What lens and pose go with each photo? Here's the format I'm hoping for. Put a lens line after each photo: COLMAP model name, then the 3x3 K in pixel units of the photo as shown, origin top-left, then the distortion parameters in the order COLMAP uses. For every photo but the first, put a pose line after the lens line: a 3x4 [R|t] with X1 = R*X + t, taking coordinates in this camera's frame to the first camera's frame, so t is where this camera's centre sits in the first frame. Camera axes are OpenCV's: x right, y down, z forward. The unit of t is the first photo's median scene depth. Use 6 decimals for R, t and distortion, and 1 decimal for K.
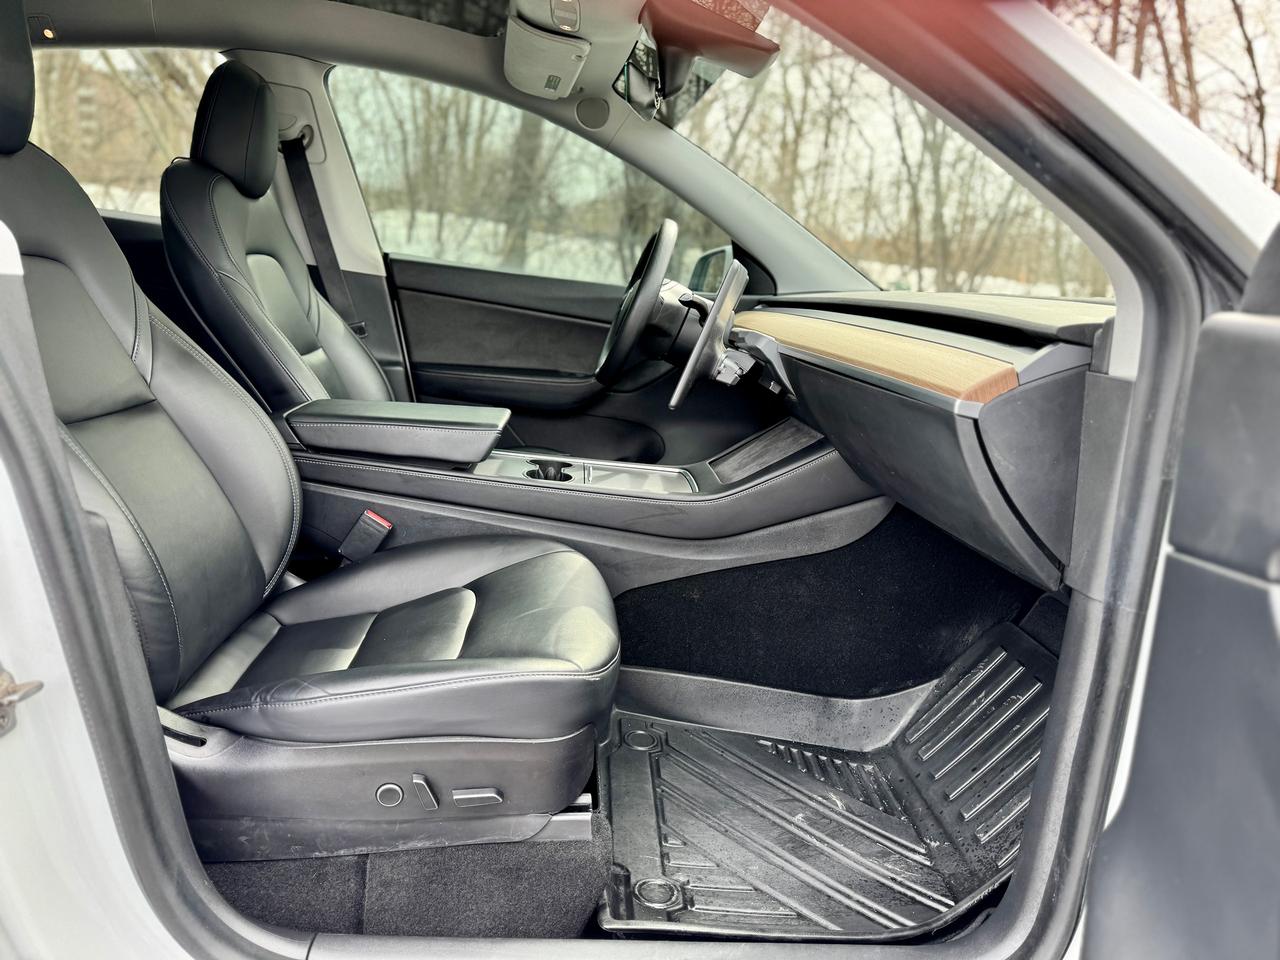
lens RADIAL K [[890.6, 0, 635.4], [0, 890.6, 487.3], [0, 0, 1]] dist [0.014901, -0.006993]
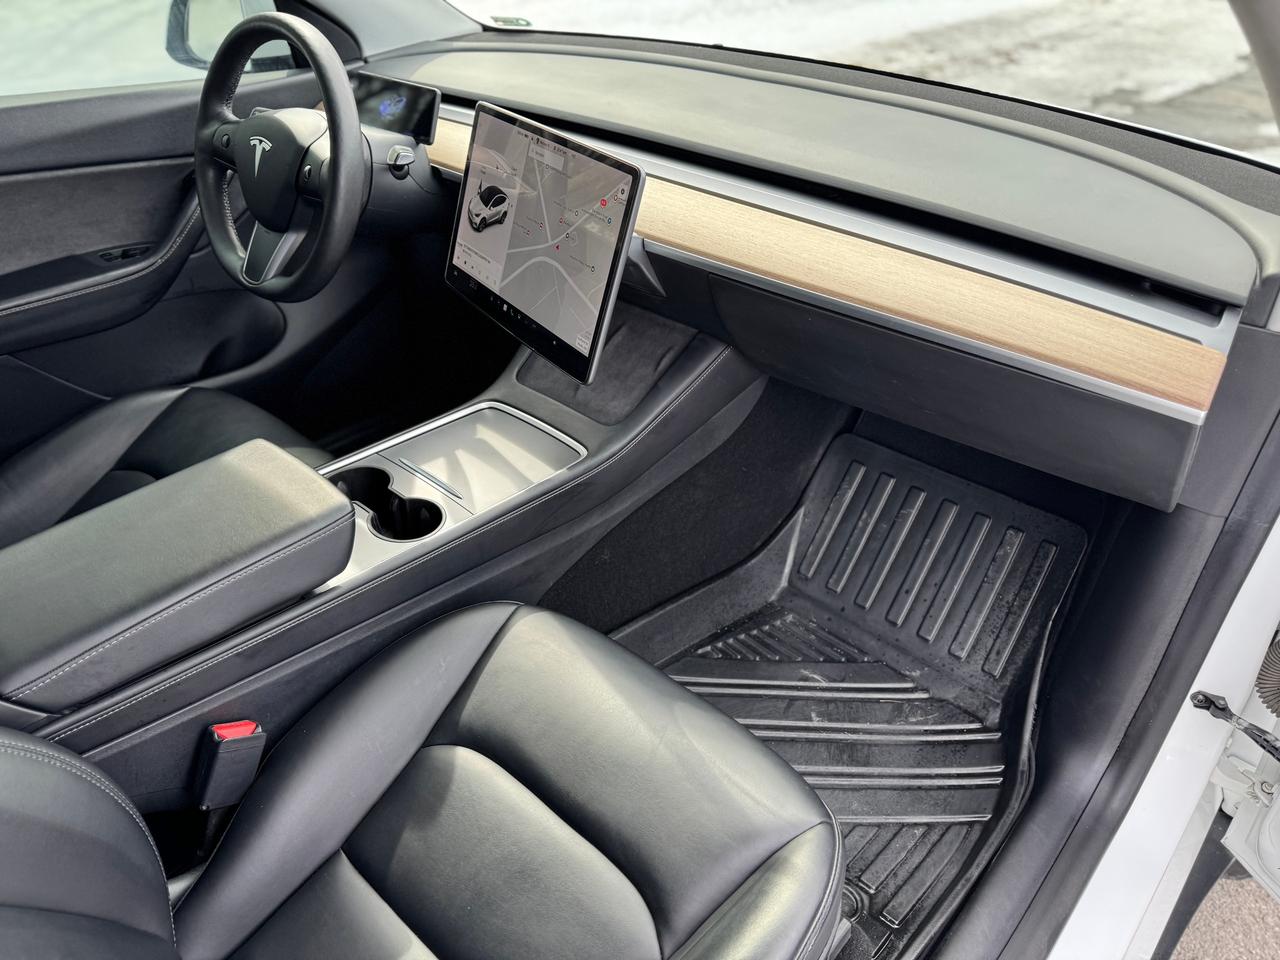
lens RADIAL K [[890.6, 0, 635.4], [0, 890.6, 487.3], [0, 0, 1]] dist [0.014901, -0.006993]
pose [[0.729716, -0.455413, 0.510013, -0.345975], [0.210887, 0.859445, 0.465705, -0.355323], [-0.650416, -0.232277, 0.723192, 0.422522]]
